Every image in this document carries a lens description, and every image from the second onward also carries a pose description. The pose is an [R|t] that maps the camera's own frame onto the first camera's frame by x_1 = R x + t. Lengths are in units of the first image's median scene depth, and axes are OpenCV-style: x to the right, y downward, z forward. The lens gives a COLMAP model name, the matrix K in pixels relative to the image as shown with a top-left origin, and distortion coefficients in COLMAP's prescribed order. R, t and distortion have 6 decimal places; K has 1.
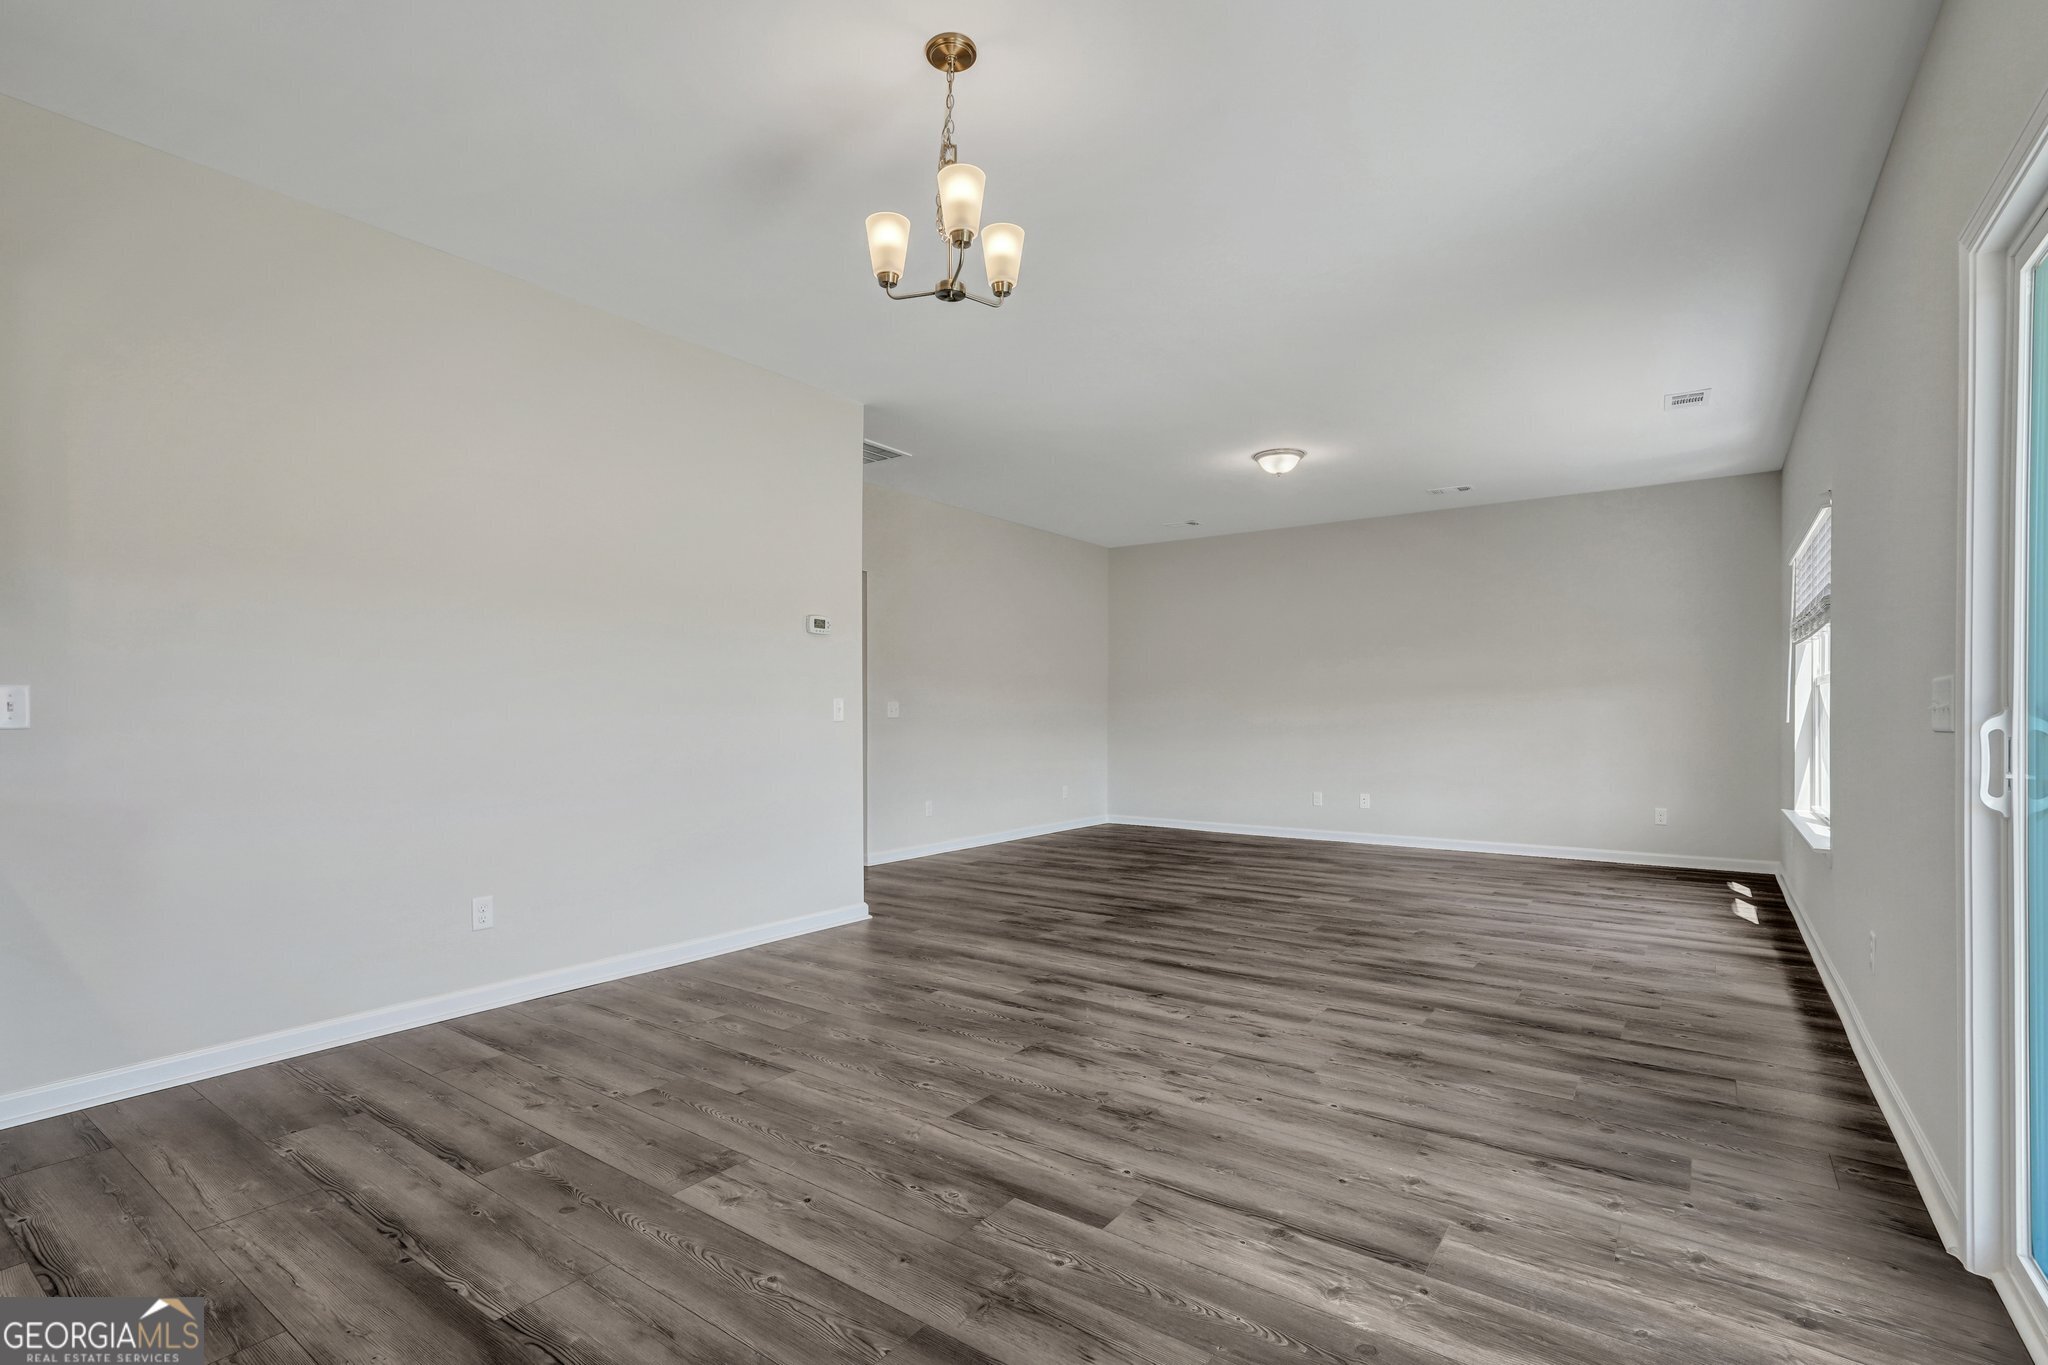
lens RADIAL K [[961.8, 0, 1025.9], [0, 961.8, 710.8], [0, 0, 1]] dist [0.000011, 0.018527]
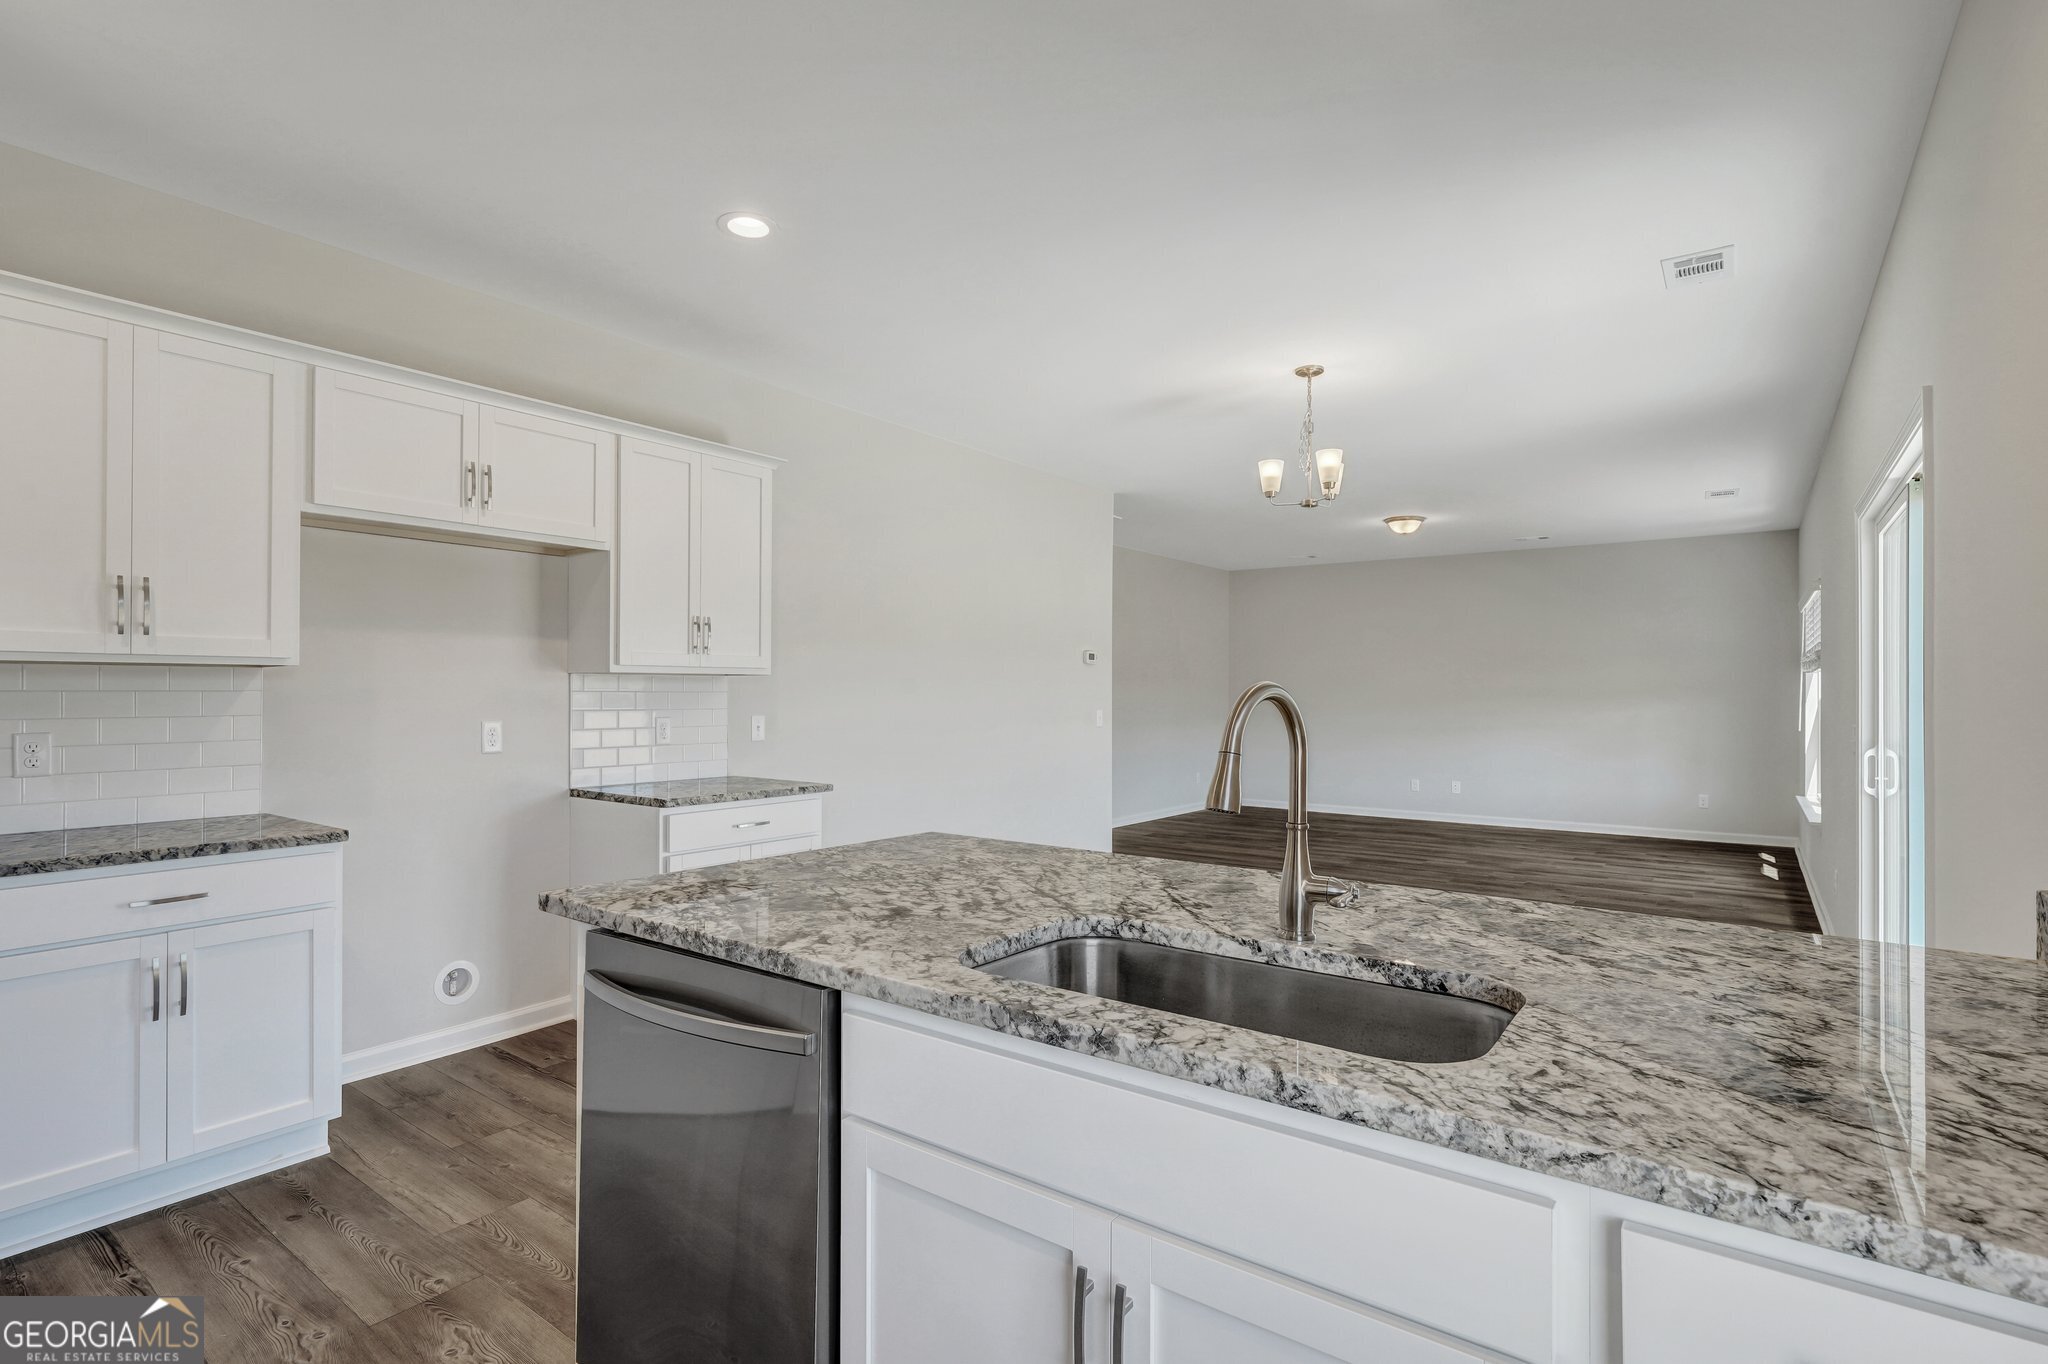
lens RADIAL K [[971.5, 0, 1054.0], [0, 971.5, 679.2], [0, 0, 1]] dist [0.031667, 0.000388]
pose [[0.999984, 0.005450, 0.001476, -0.243311], [-0.005429, 0.999888, -0.013934, -0.034294], [-0.001551, 0.013926, 0.999902, -0.361584]]
